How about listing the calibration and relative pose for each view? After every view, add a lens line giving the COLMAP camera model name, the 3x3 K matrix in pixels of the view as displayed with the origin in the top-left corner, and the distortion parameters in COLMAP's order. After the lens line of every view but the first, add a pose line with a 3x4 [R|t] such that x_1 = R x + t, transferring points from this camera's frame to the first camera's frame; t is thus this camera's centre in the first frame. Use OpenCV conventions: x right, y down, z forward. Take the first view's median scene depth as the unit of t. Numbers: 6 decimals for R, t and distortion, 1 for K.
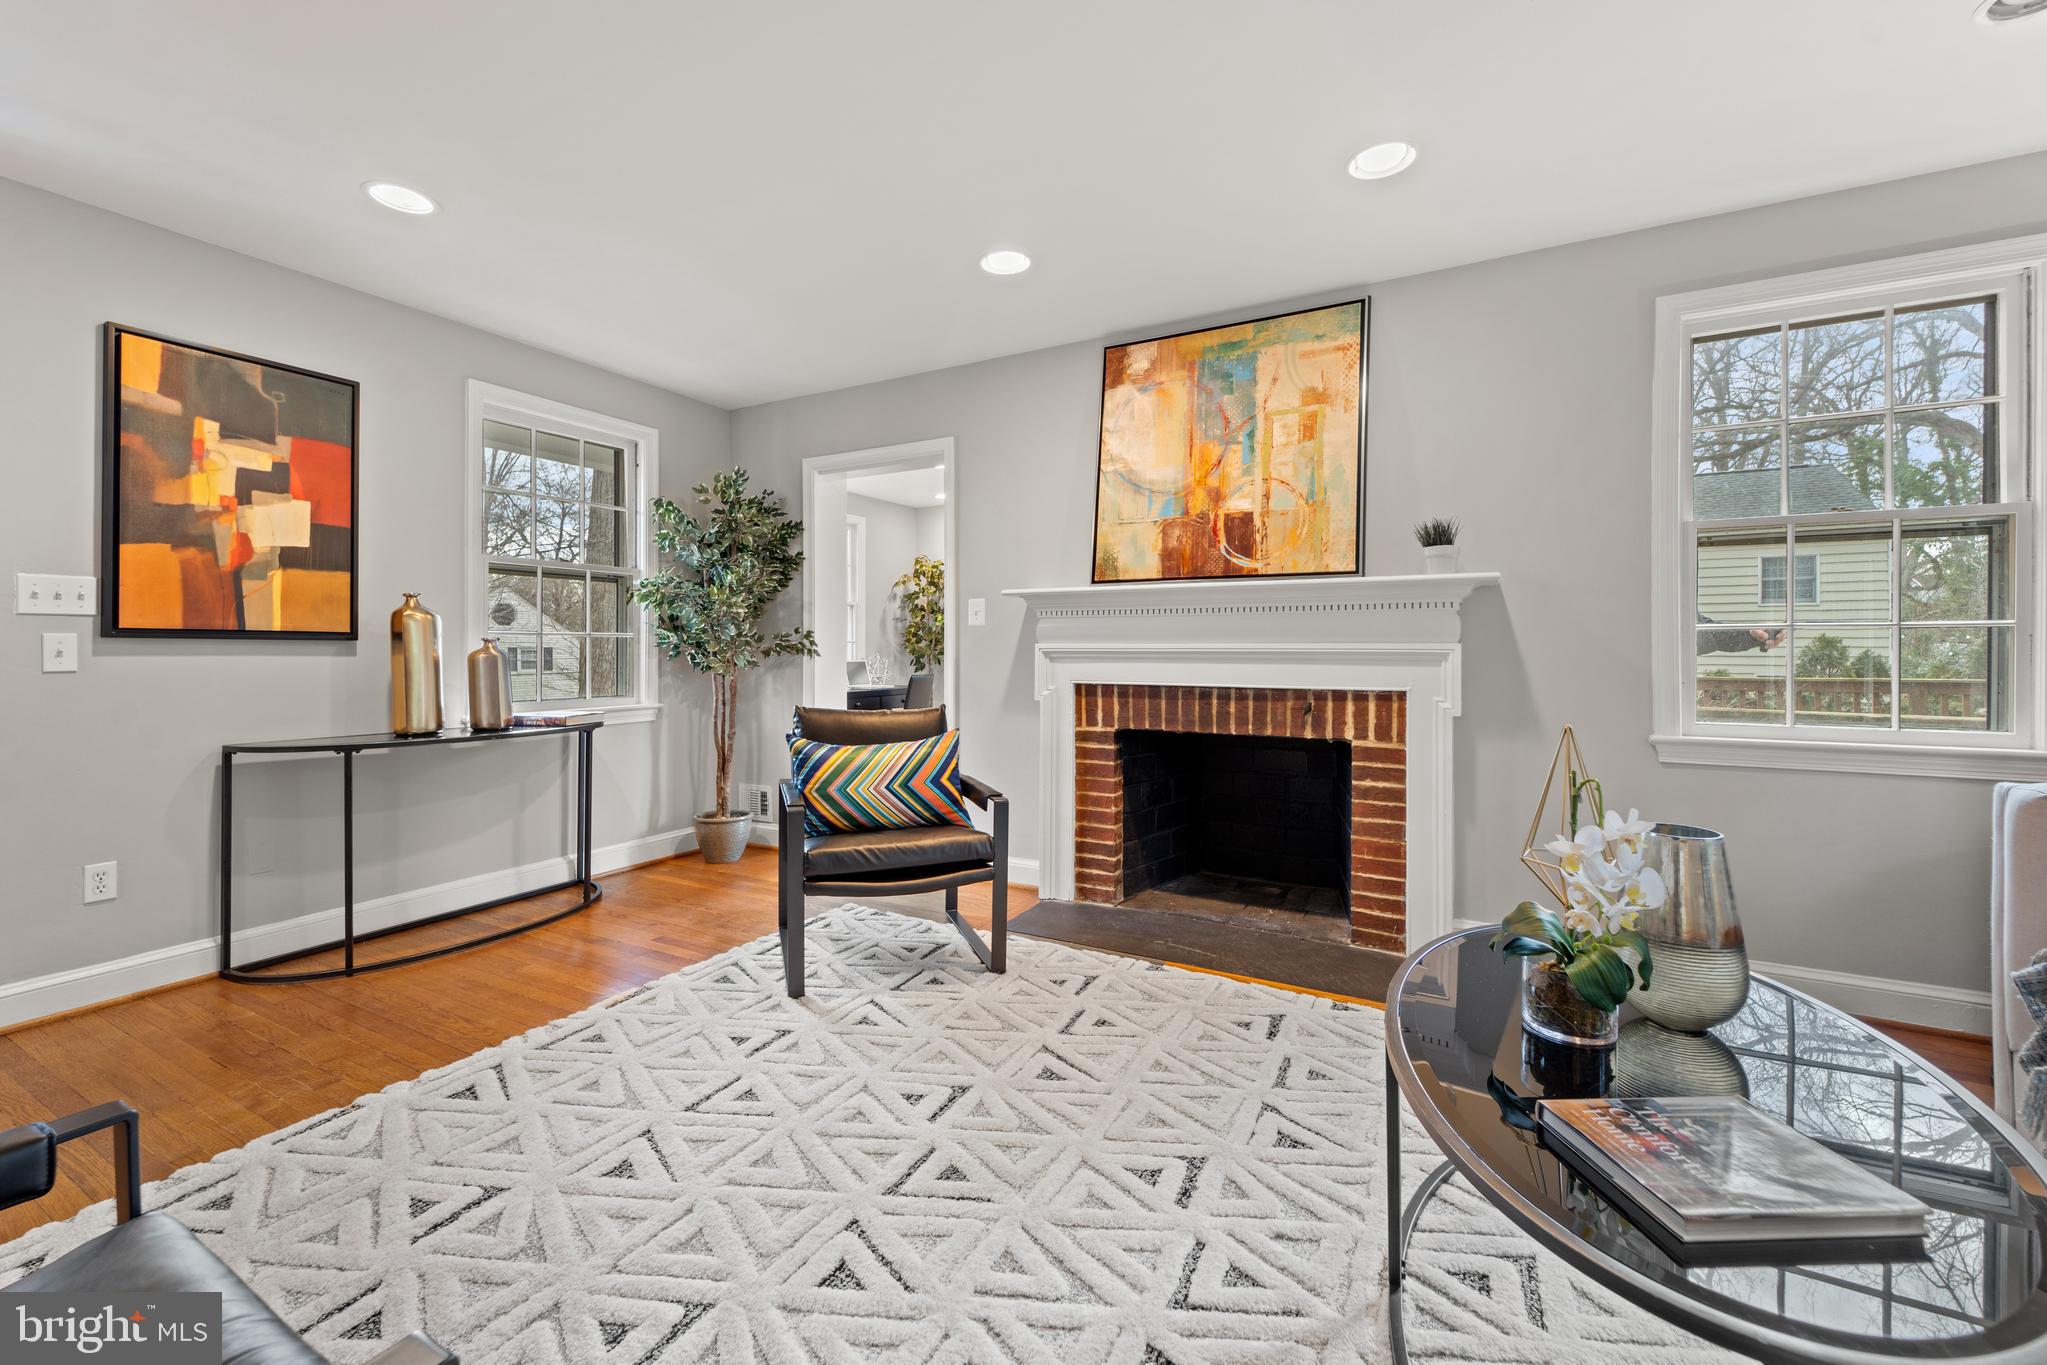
lens RADIAL K [[835.2, 0, 1004.6], [0, 835.2, 650.2], [0, 0, 1]] dist [0.003003, -0.001055]
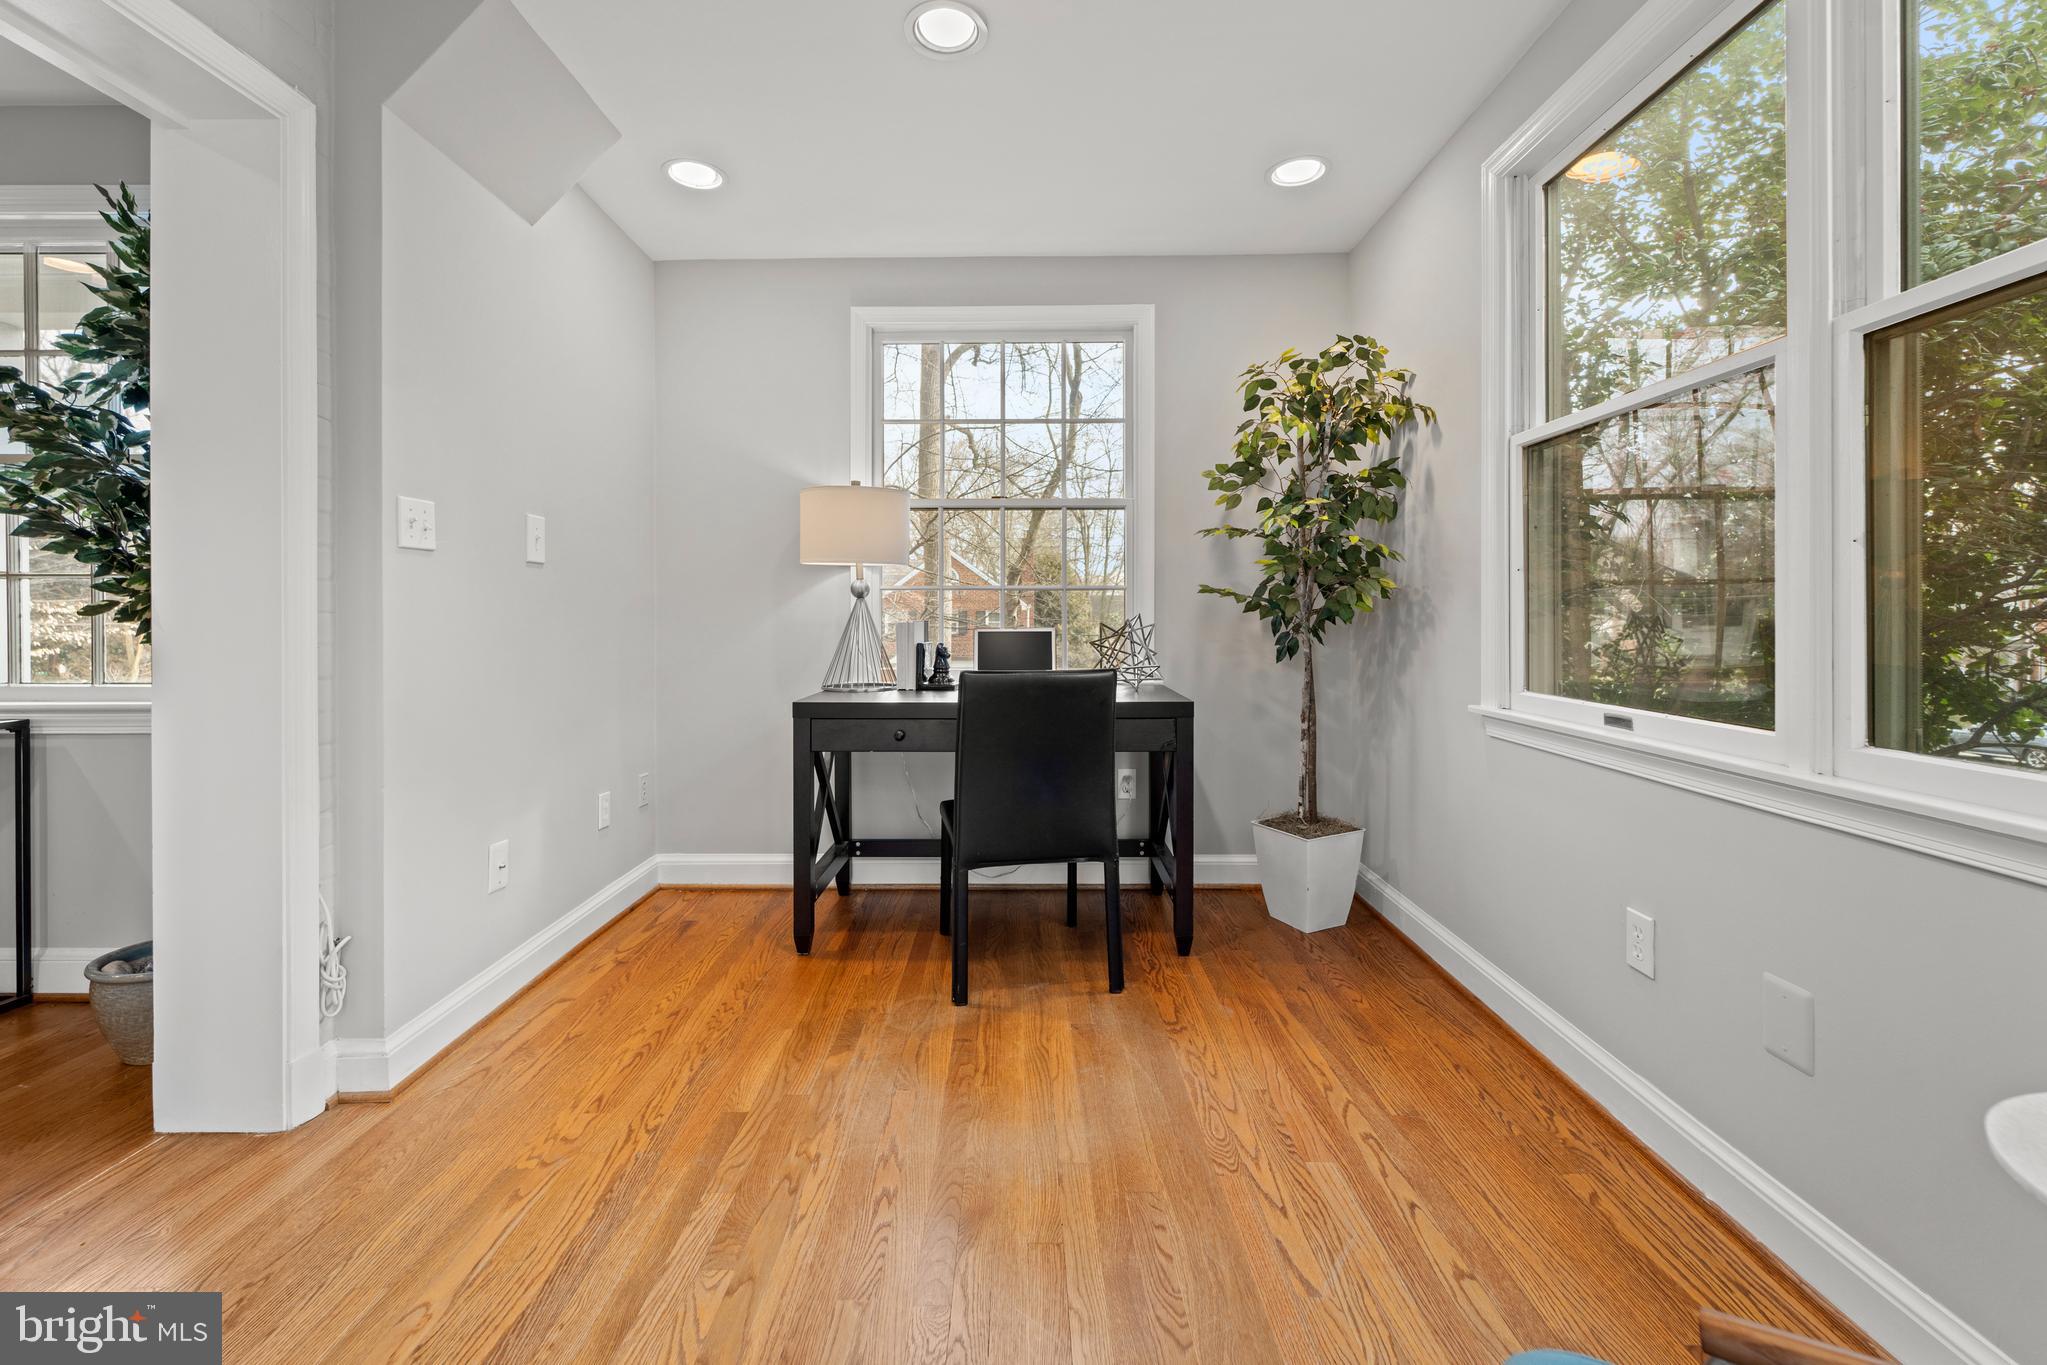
lens RADIAL K [[835.2, 0, 1022.6], [0, 835.2, 619.7], [0, 0, 1]] dist [0.003003, -0.001055]
pose [[0.488227, 0.000957, -0.872716, 0.431736], [0.004150, 0.999986, 0.003418, 0.011274], [0.872707, -0.005290, 0.488216, 1.638855]]
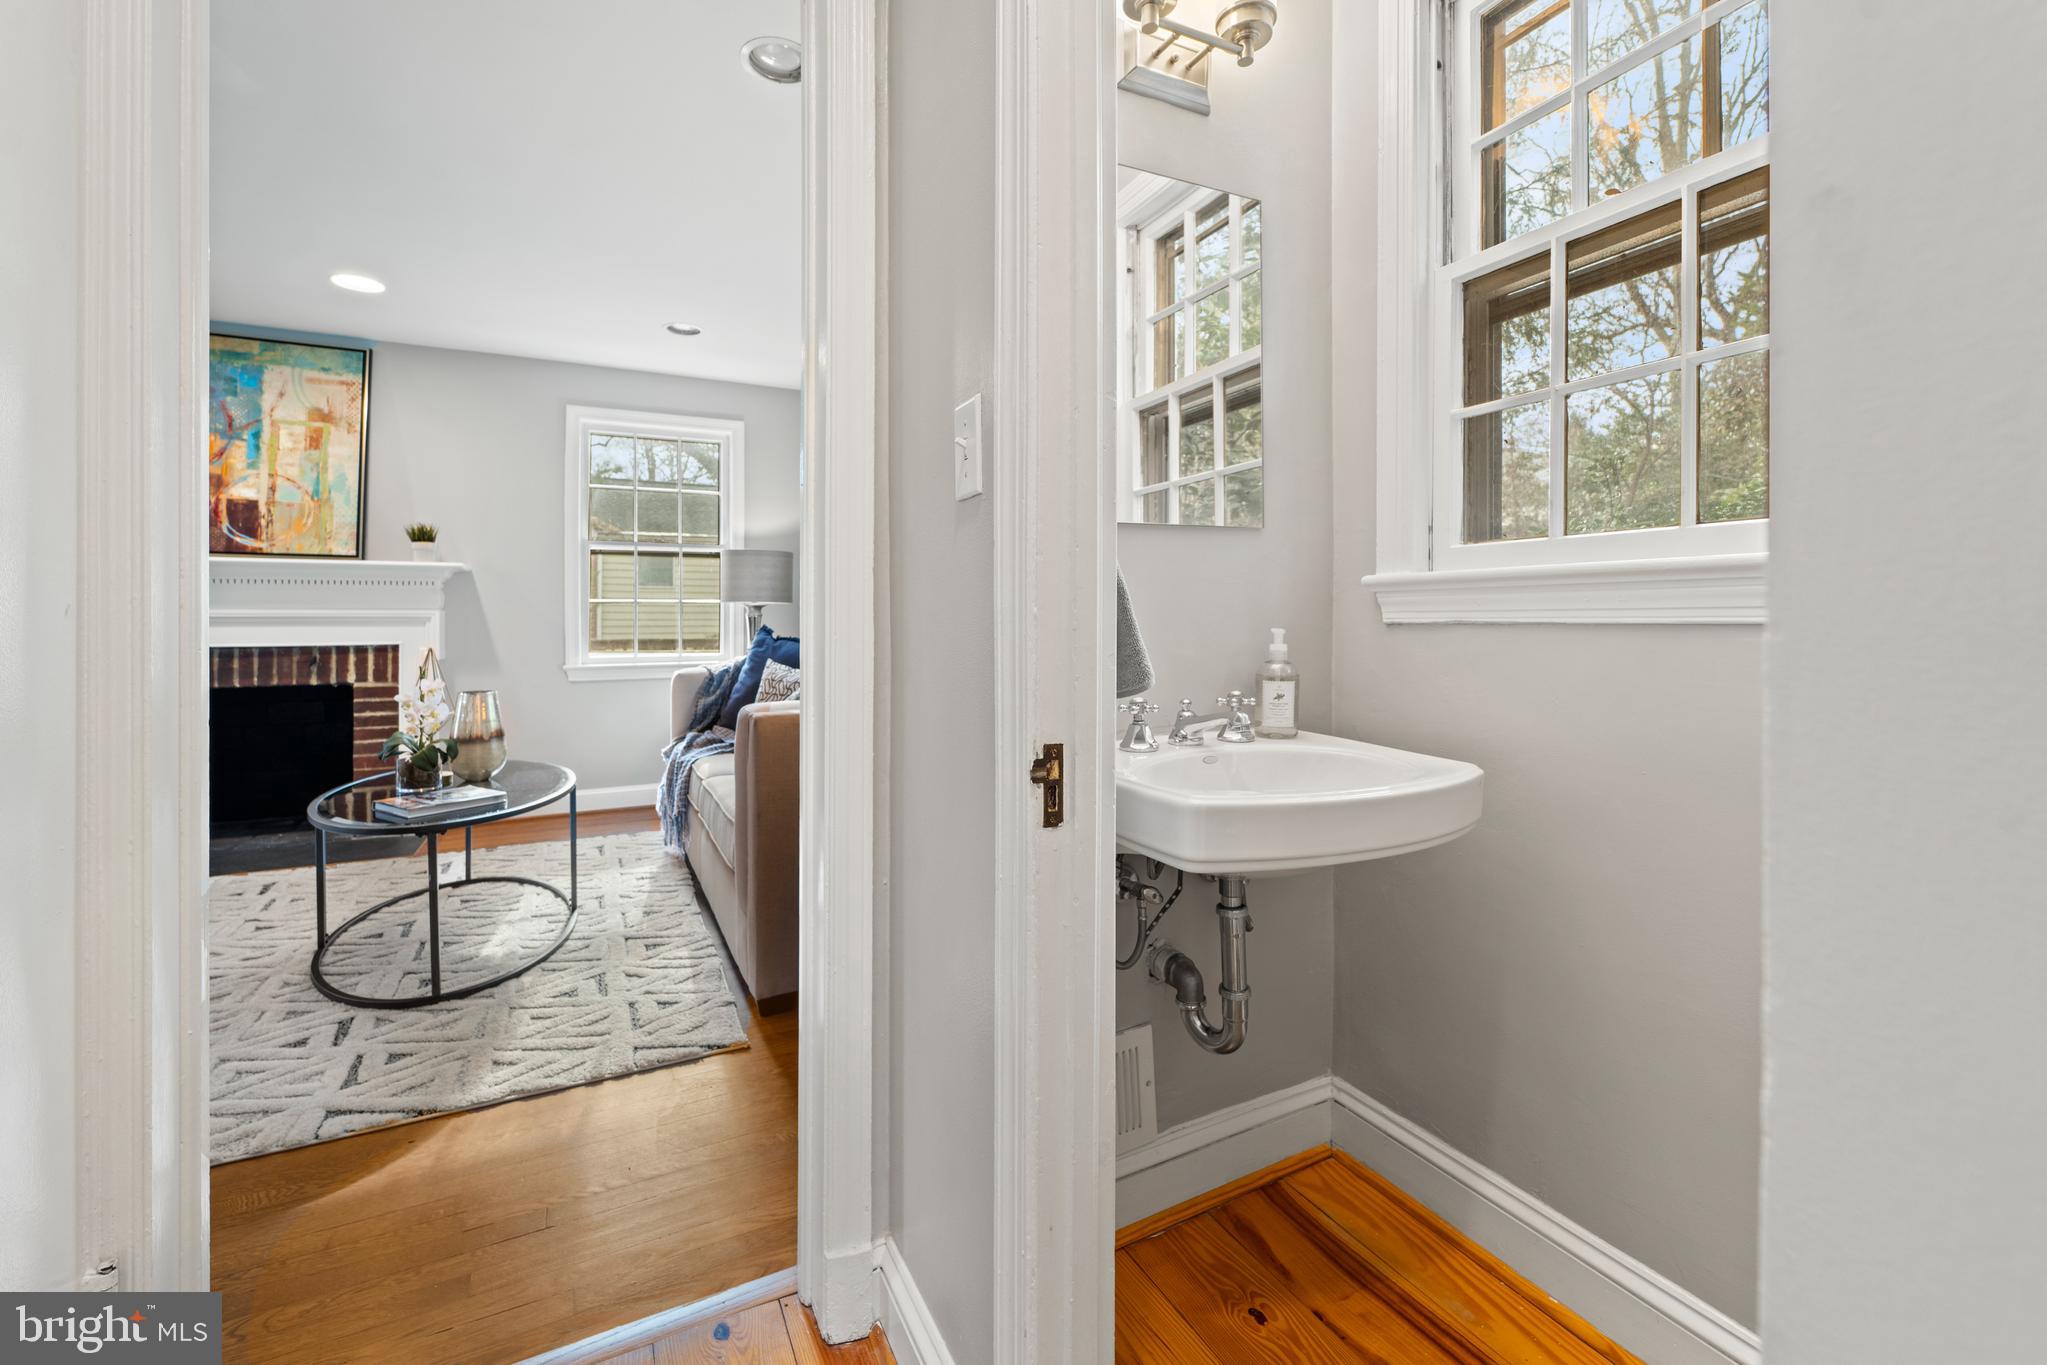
lens RADIAL K [[835.2, 0, 1014.4], [0, 835.2, 616.4], [0, 0, 1]] dist [0.003003, -0.001055]
pose [[0.568935, 0.000436, 0.822382, -0.074887], [0.001817, 0.999997, -0.001787, 0.005970], [-0.822380, 0.002511, 0.568933, -0.588734]]
